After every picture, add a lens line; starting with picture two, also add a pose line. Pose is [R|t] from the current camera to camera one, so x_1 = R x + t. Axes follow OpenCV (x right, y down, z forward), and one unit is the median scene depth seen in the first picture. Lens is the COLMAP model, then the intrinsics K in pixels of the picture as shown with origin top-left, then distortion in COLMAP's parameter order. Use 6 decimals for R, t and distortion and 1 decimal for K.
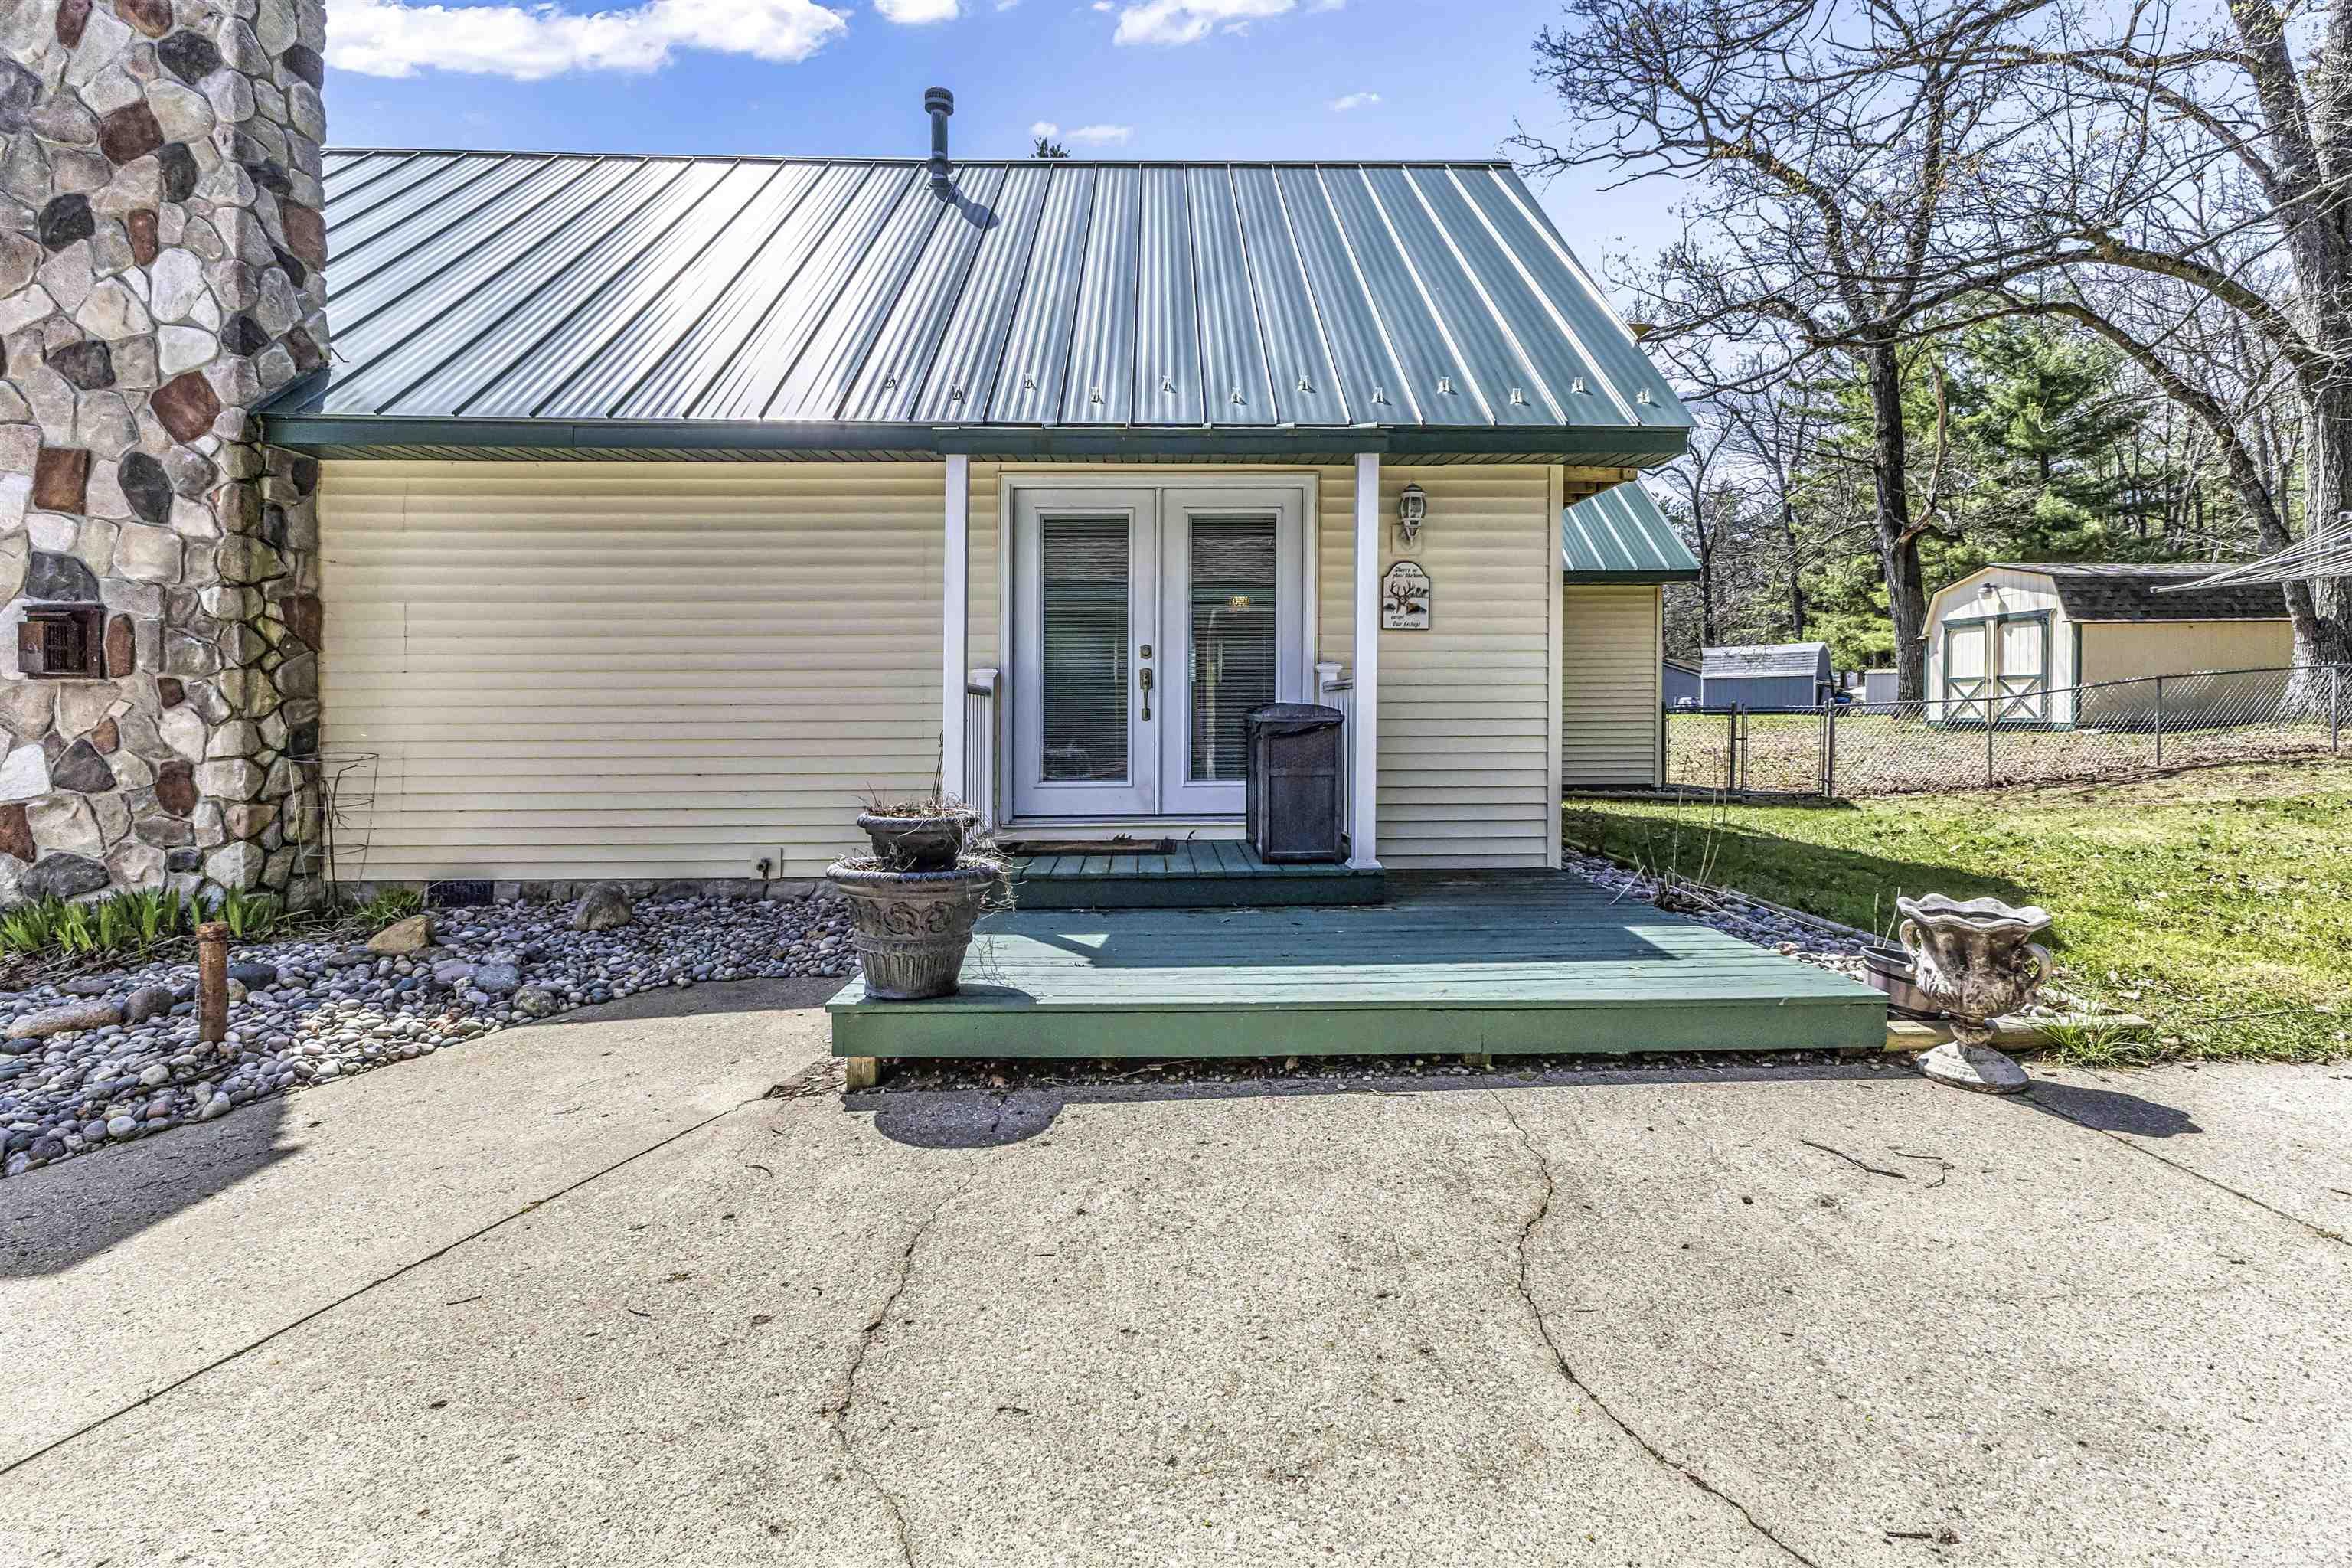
lens RADIAL K [[1077.6, 0, 1176.4], [0, 1077.6, 731.9], [0, 0, 1]] dist [0.011989, -0.005118]
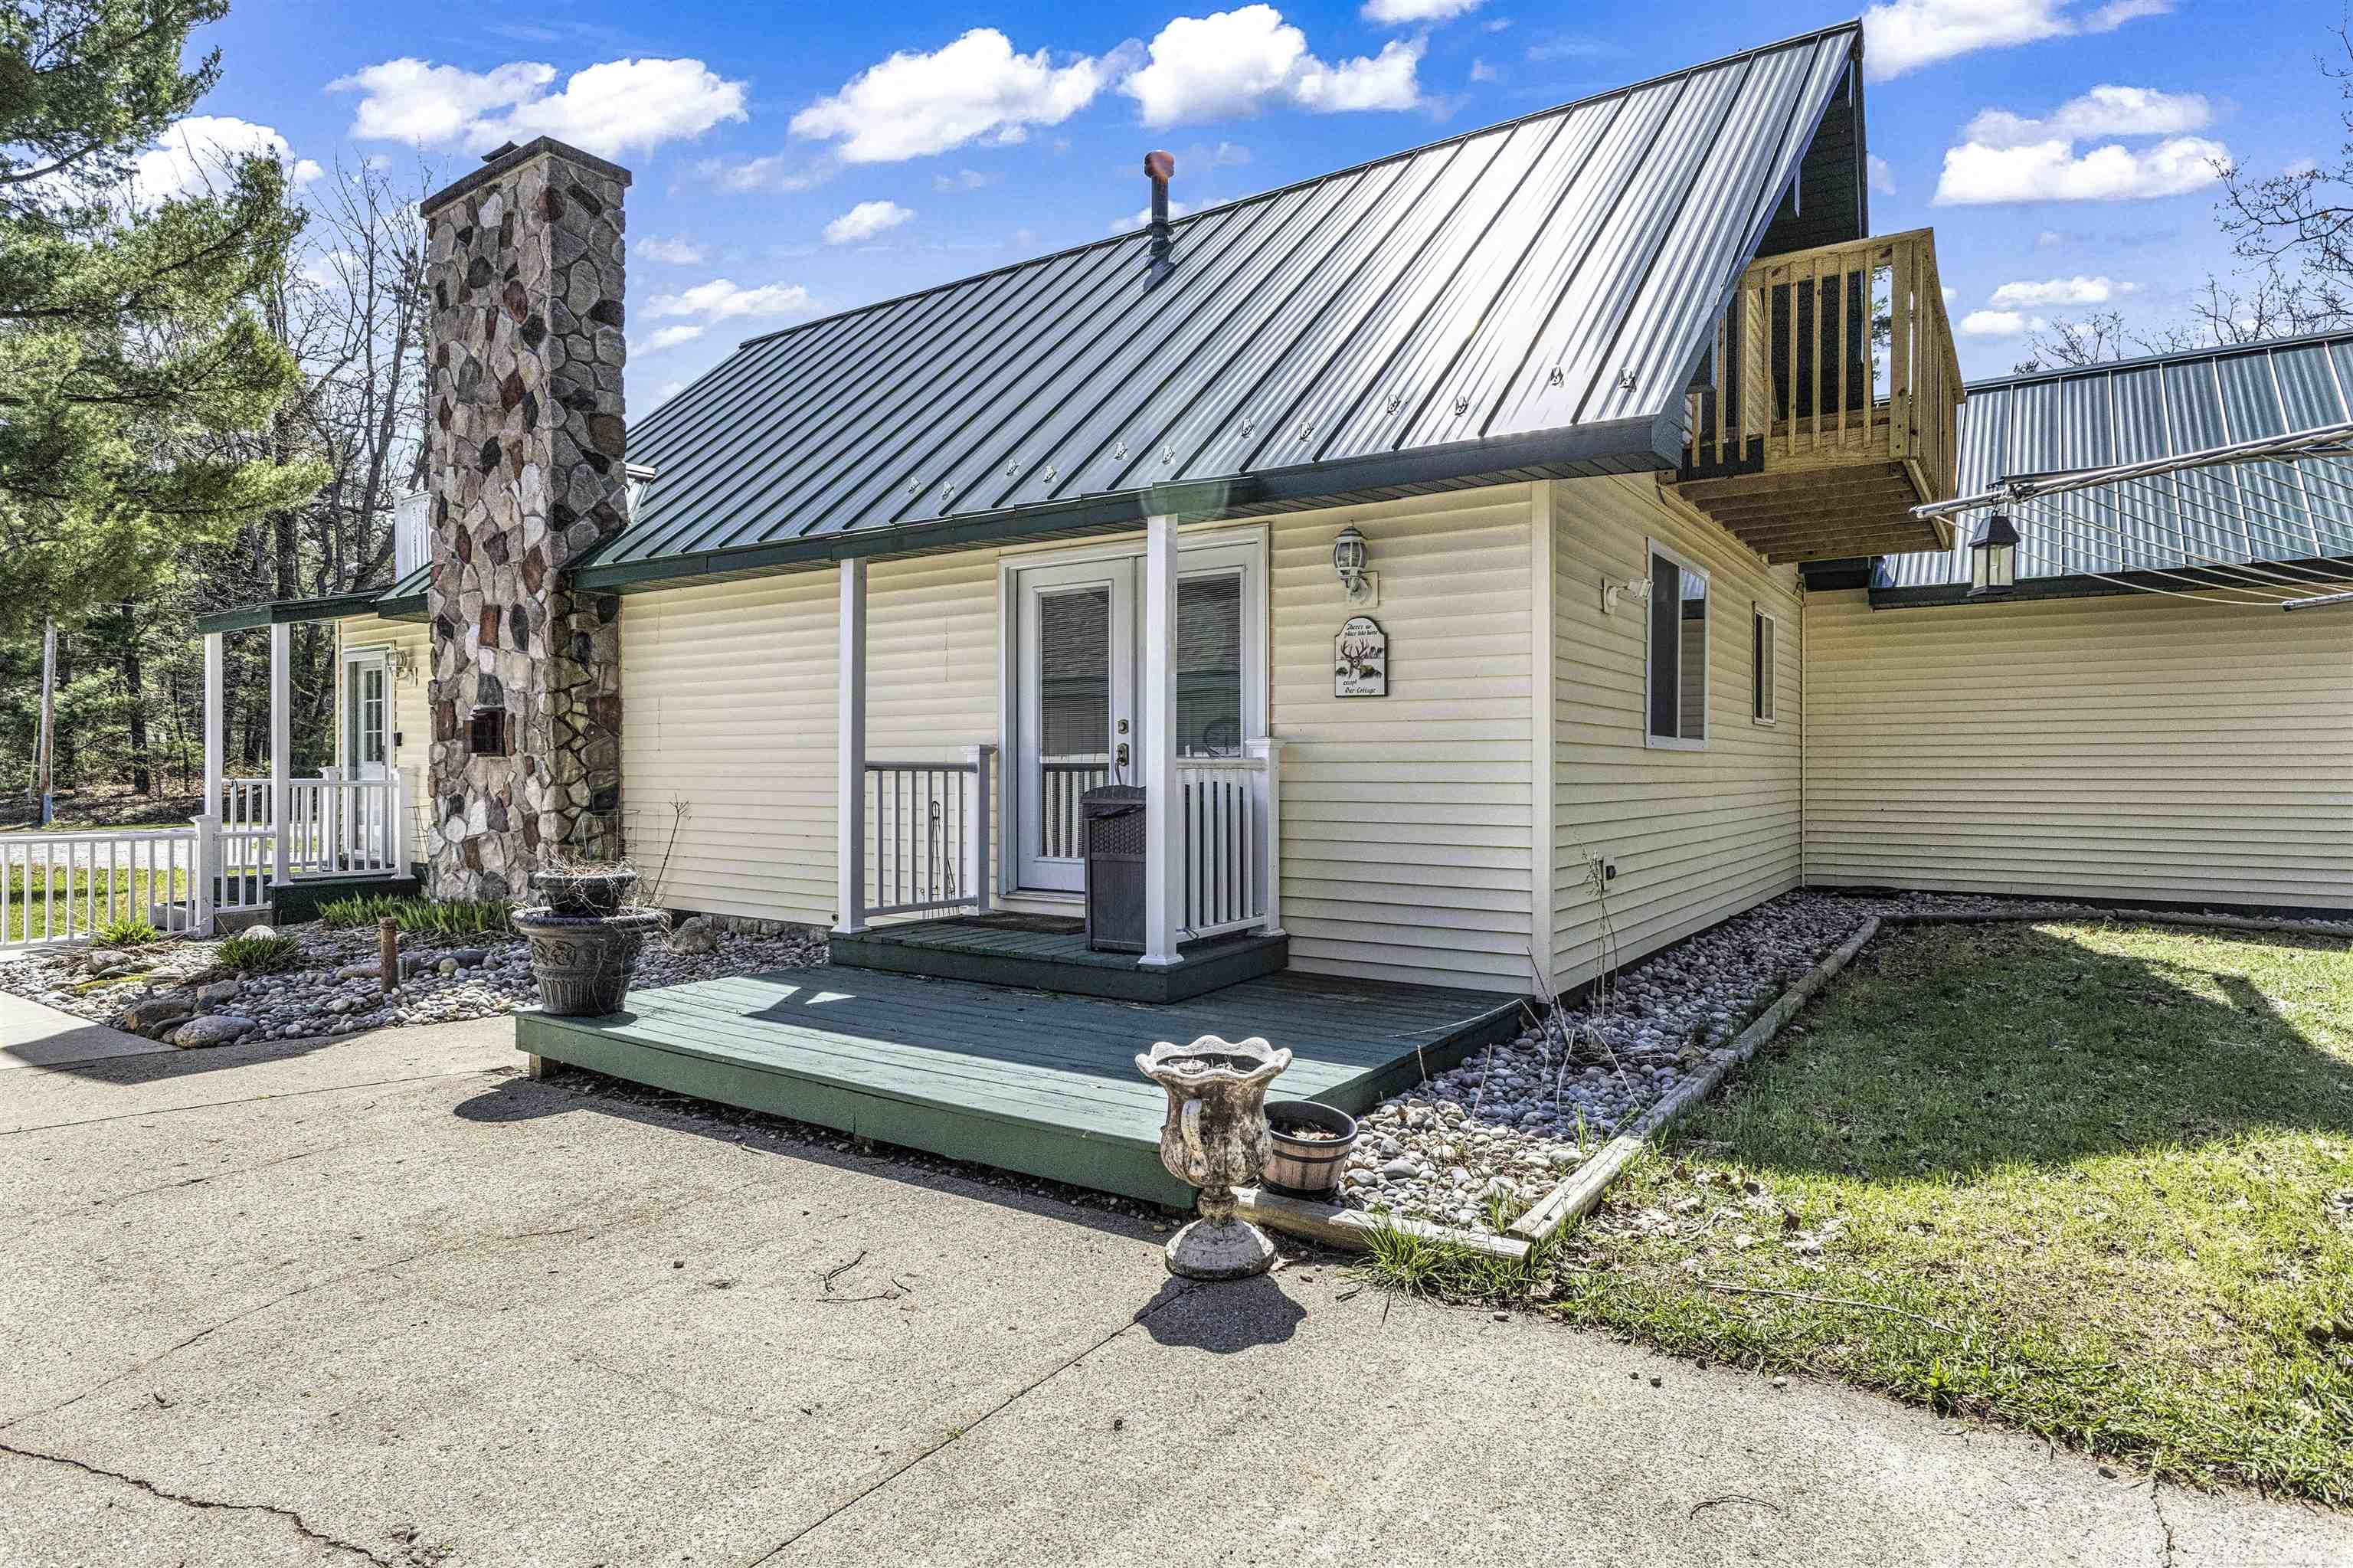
lens RADIAL K [[1271.7, 0, 1176.5], [0, 1271.7, 784.0], [0, 0, 1]] dist [0.001461, 0.000865]
pose [[0.810887, 0.014198, -0.585031, 0.784045], [-0.016517, 0.999863, 0.001373, -0.028720], [0.584970, 0.008550, 0.811010, 0.117276]]
